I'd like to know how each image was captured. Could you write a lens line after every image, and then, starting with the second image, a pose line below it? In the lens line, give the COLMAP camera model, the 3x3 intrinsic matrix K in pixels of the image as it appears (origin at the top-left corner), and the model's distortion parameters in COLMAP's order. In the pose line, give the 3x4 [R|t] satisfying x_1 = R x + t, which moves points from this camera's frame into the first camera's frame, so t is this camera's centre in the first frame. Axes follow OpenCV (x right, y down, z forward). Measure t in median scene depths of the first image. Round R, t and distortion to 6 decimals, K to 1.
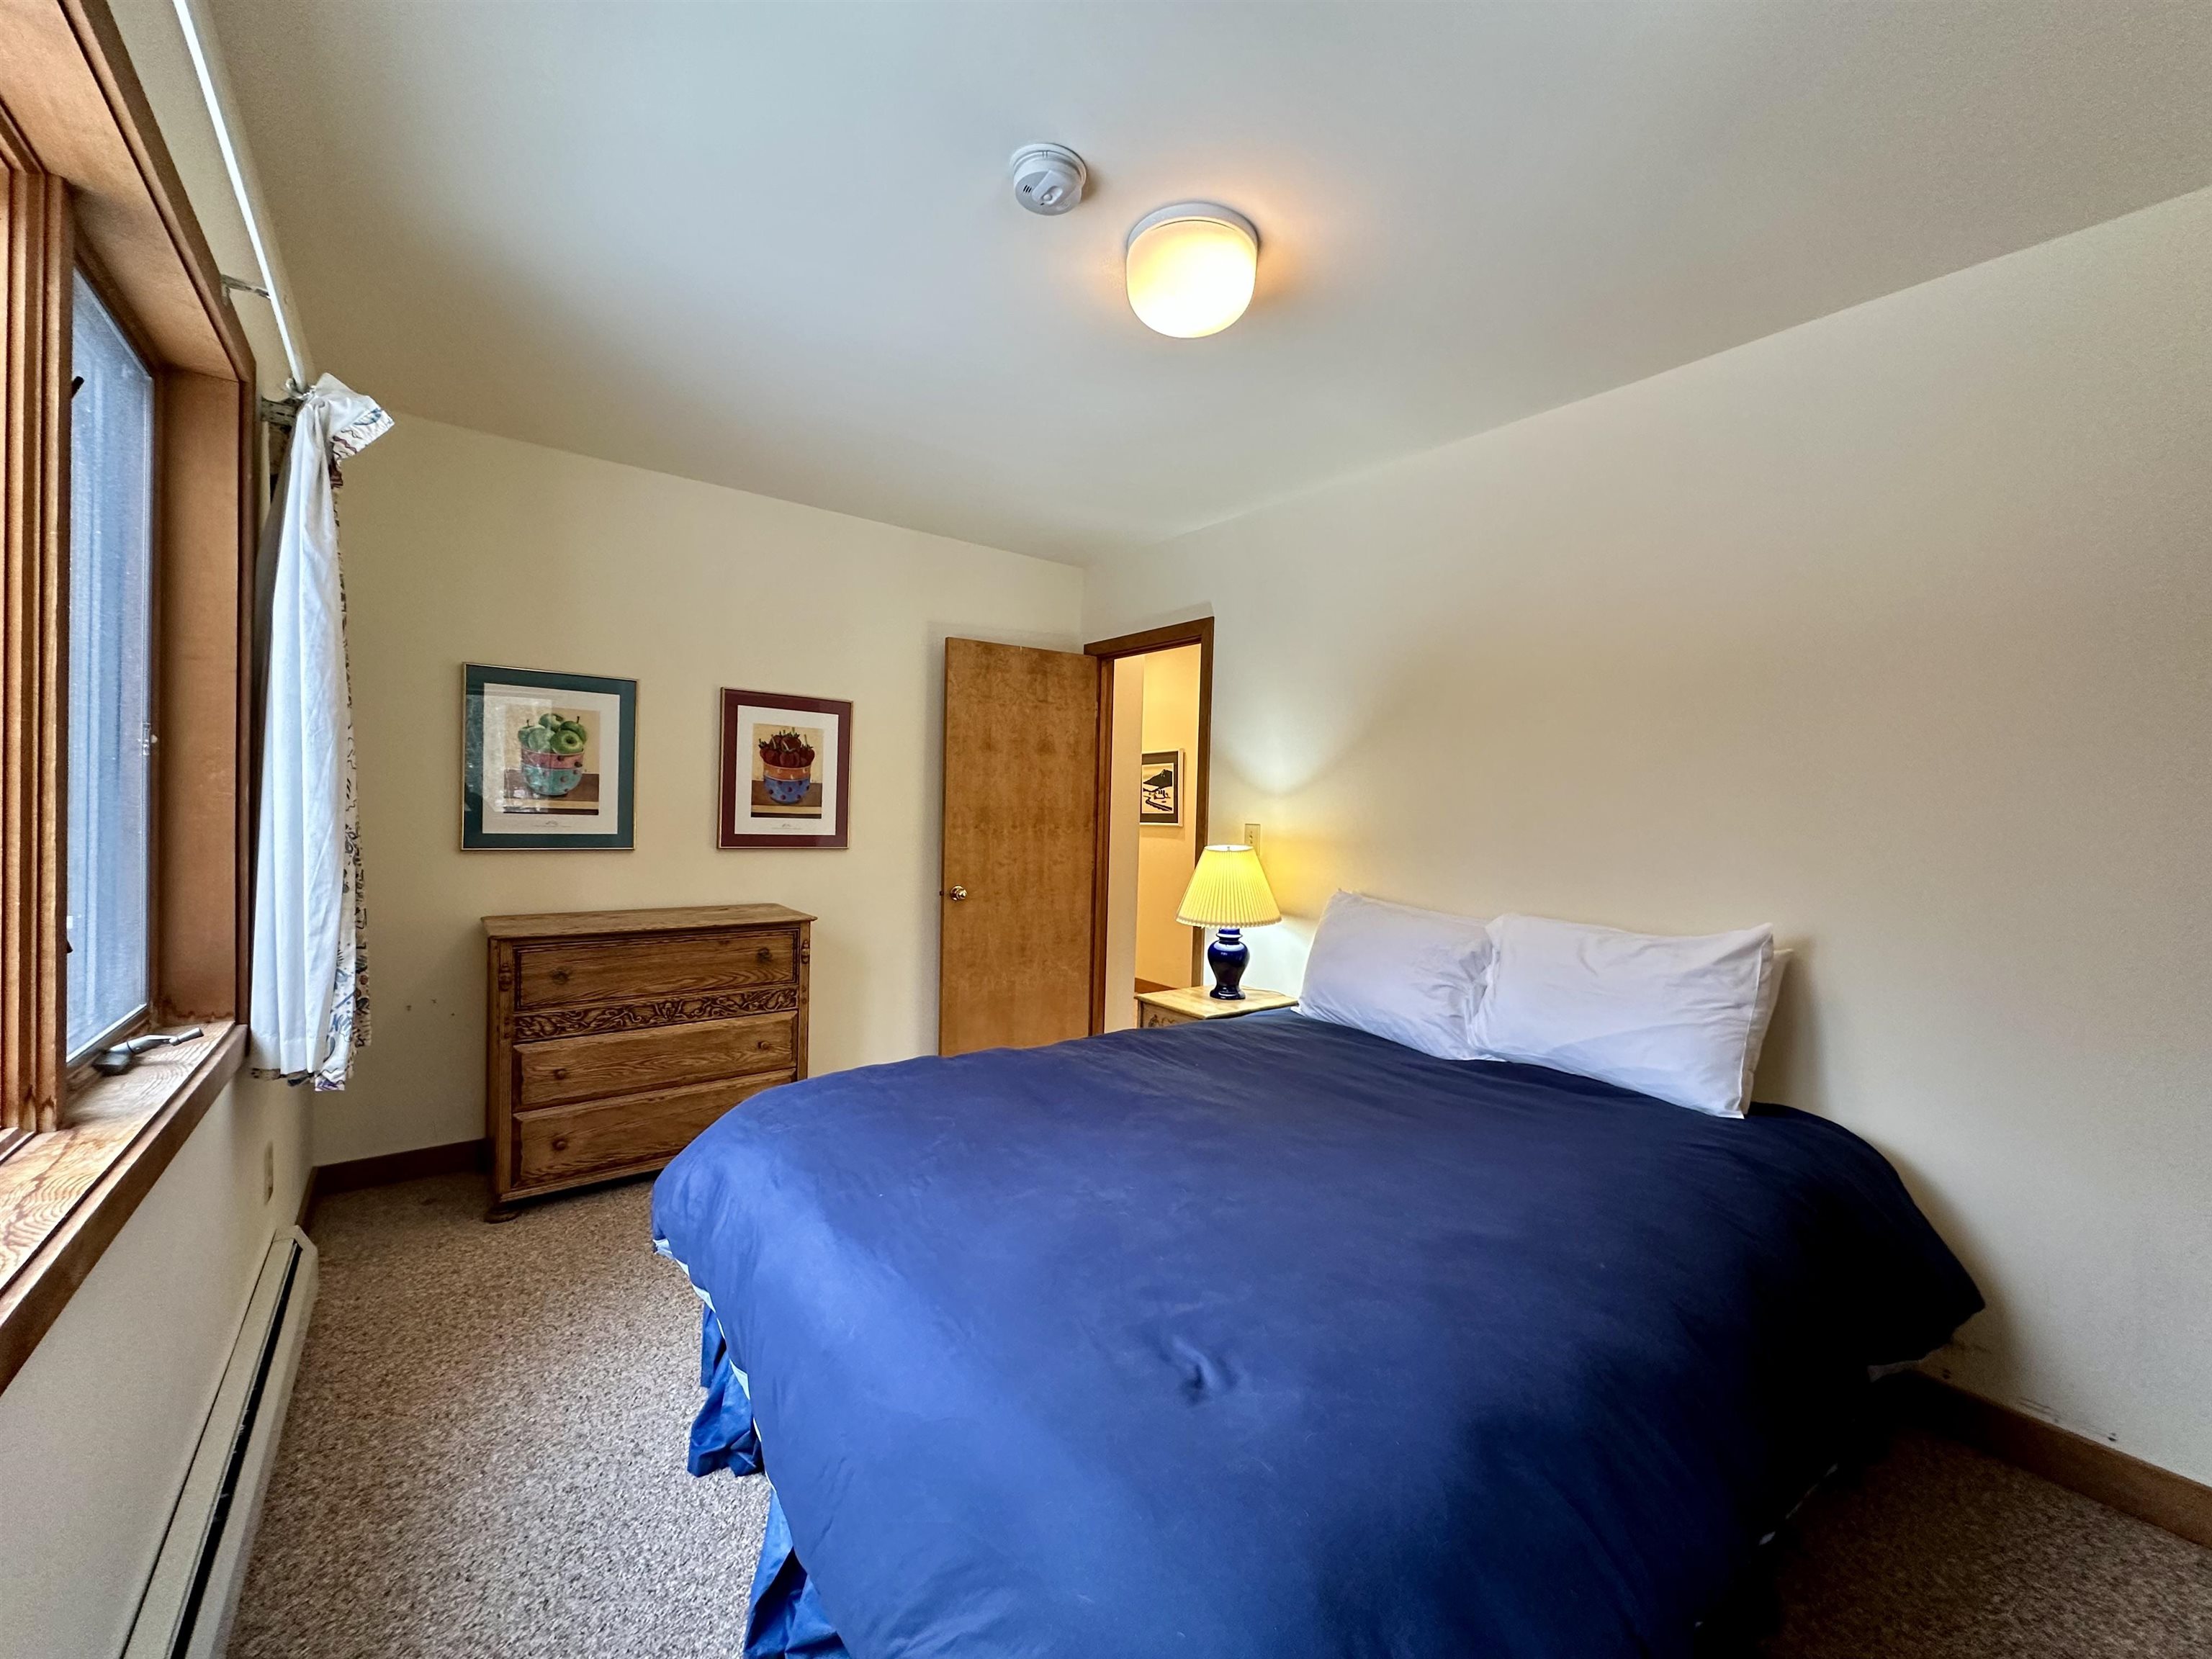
lens RADIAL K [[881.8, 0, 1106.3], [0, 881.8, 821.9], [0, 0, 1]] dist [-0.002794, 0.000551]
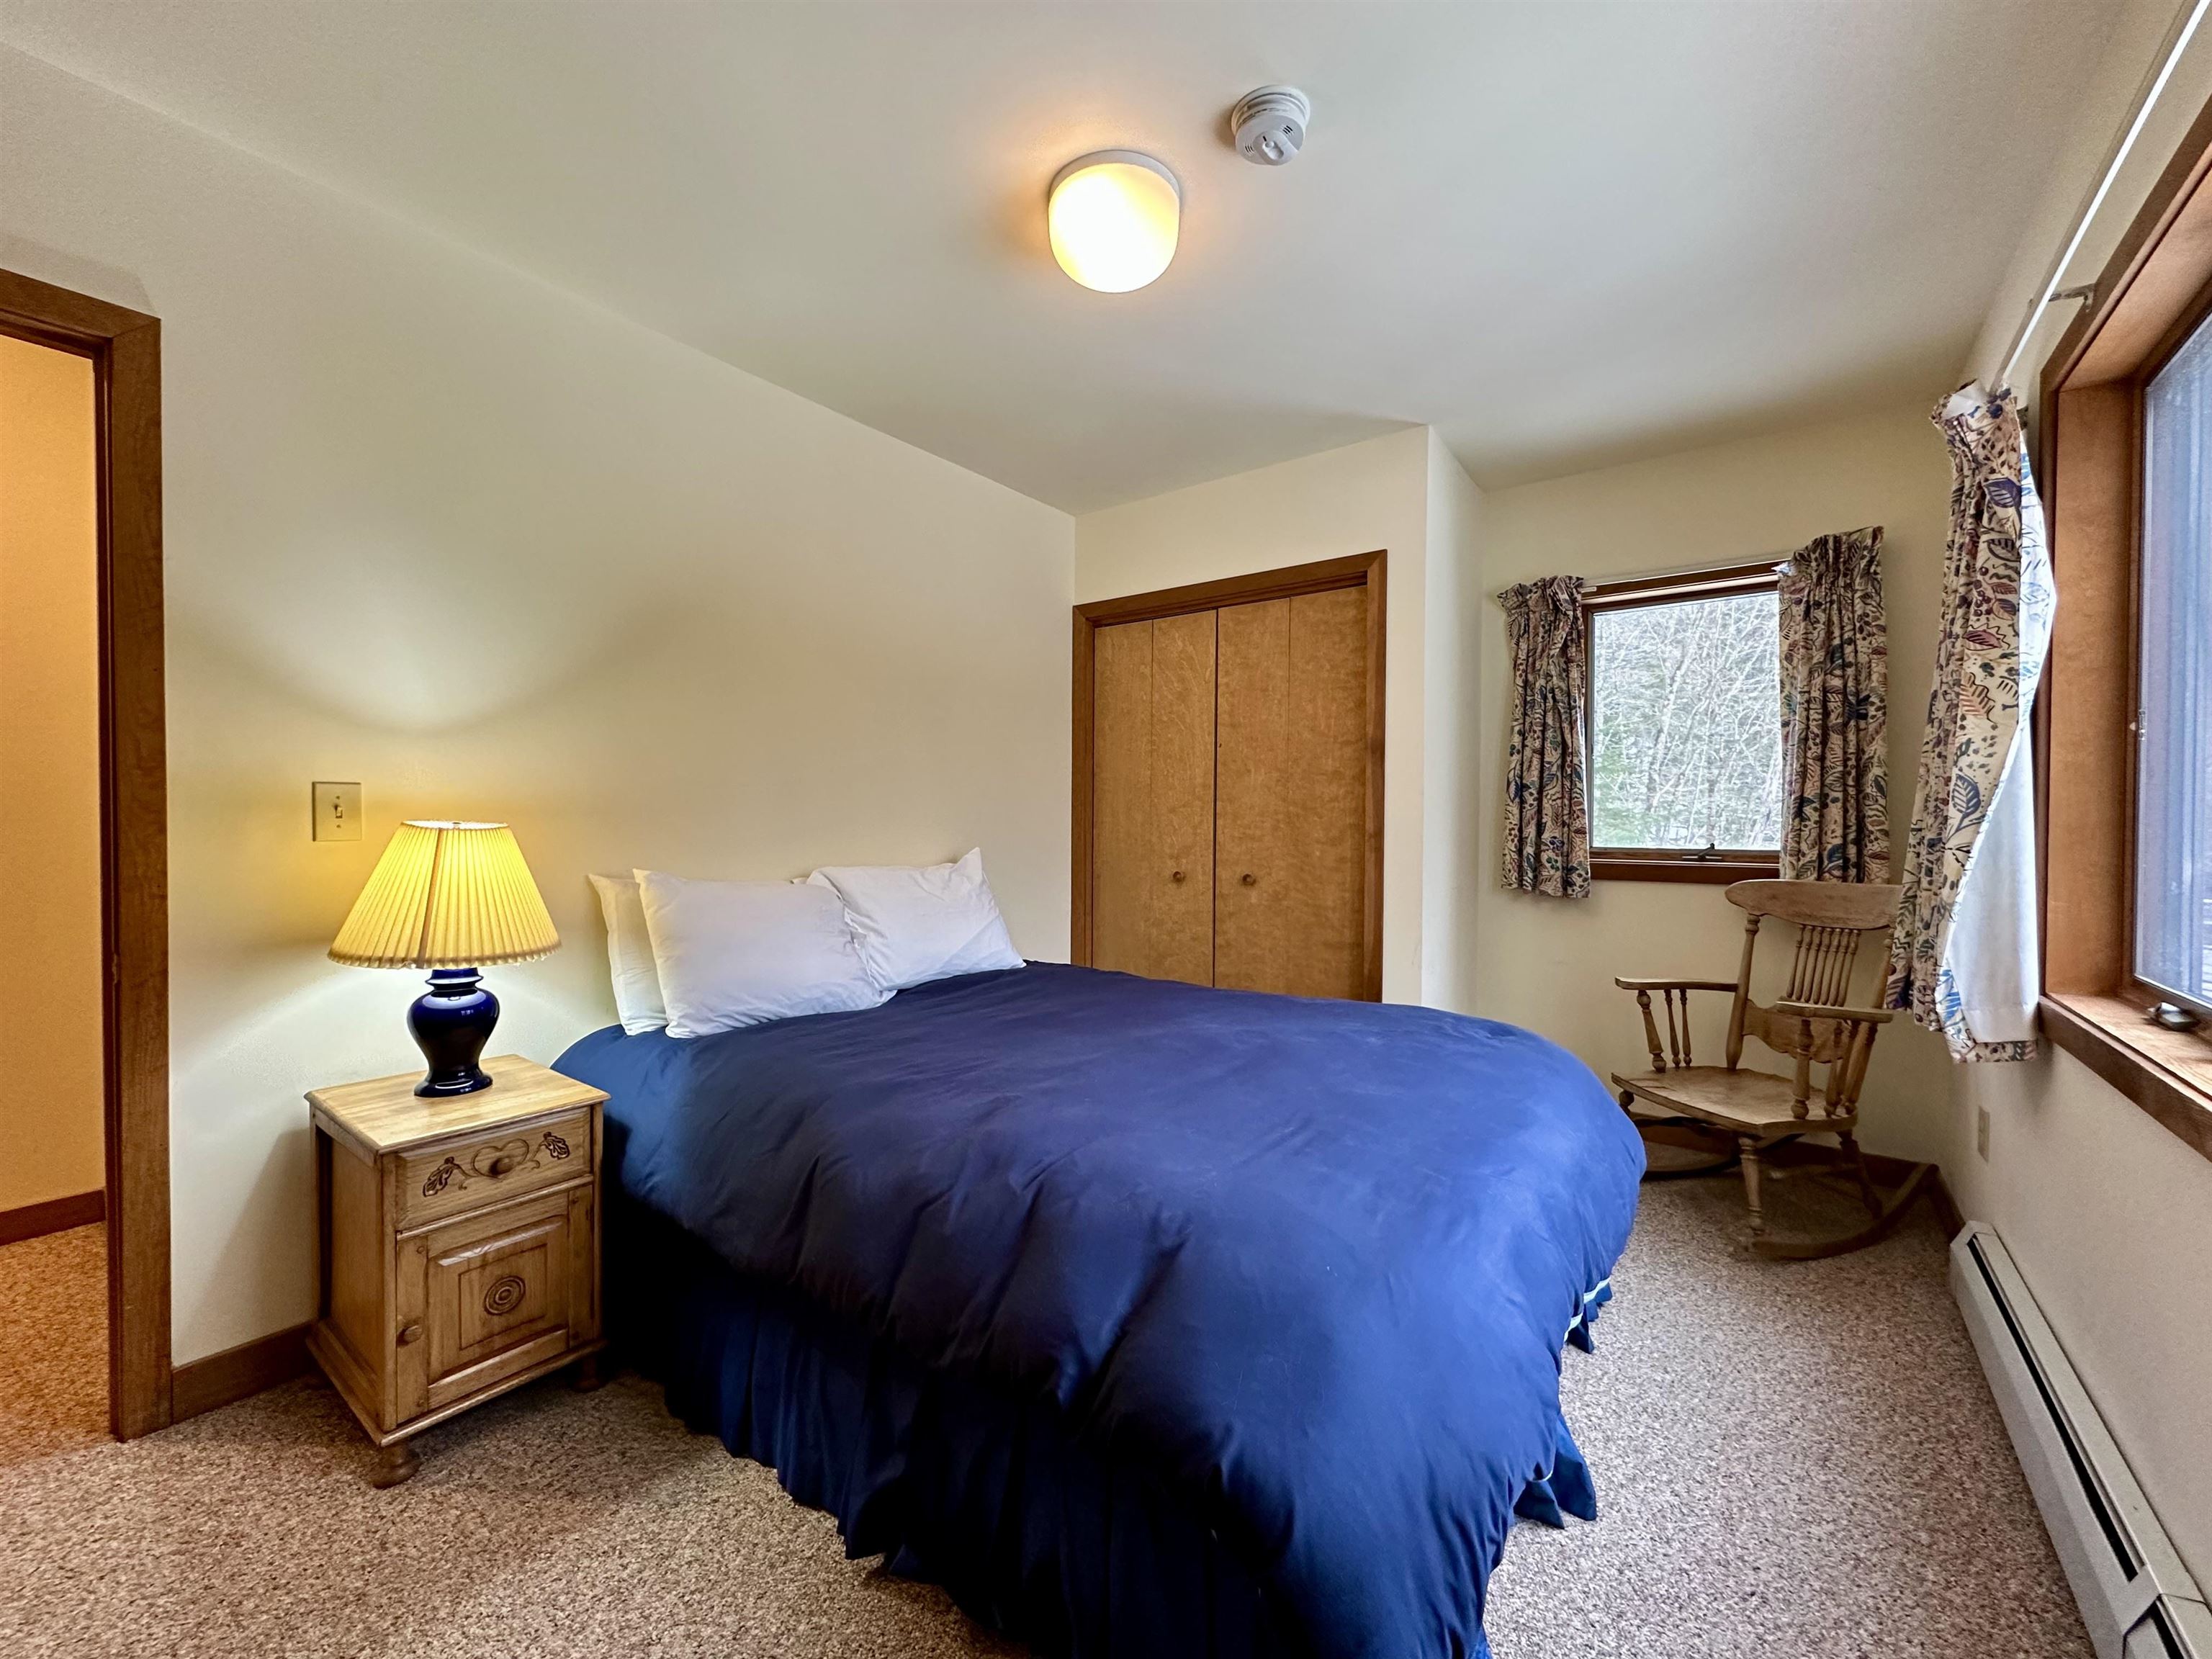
lens RADIAL K [[881.8, 0, 1104.7], [0, 881.8, 830.3], [0, 0, 1]] dist [-0.002794, 0.000551]
pose [[-0.271701, -0.031713, 0.961859, -0.511829], [0.004190, 0.999408, 0.034134, 0.017055], [-0.962373, 0.013304, -0.271407, 0.748557]]
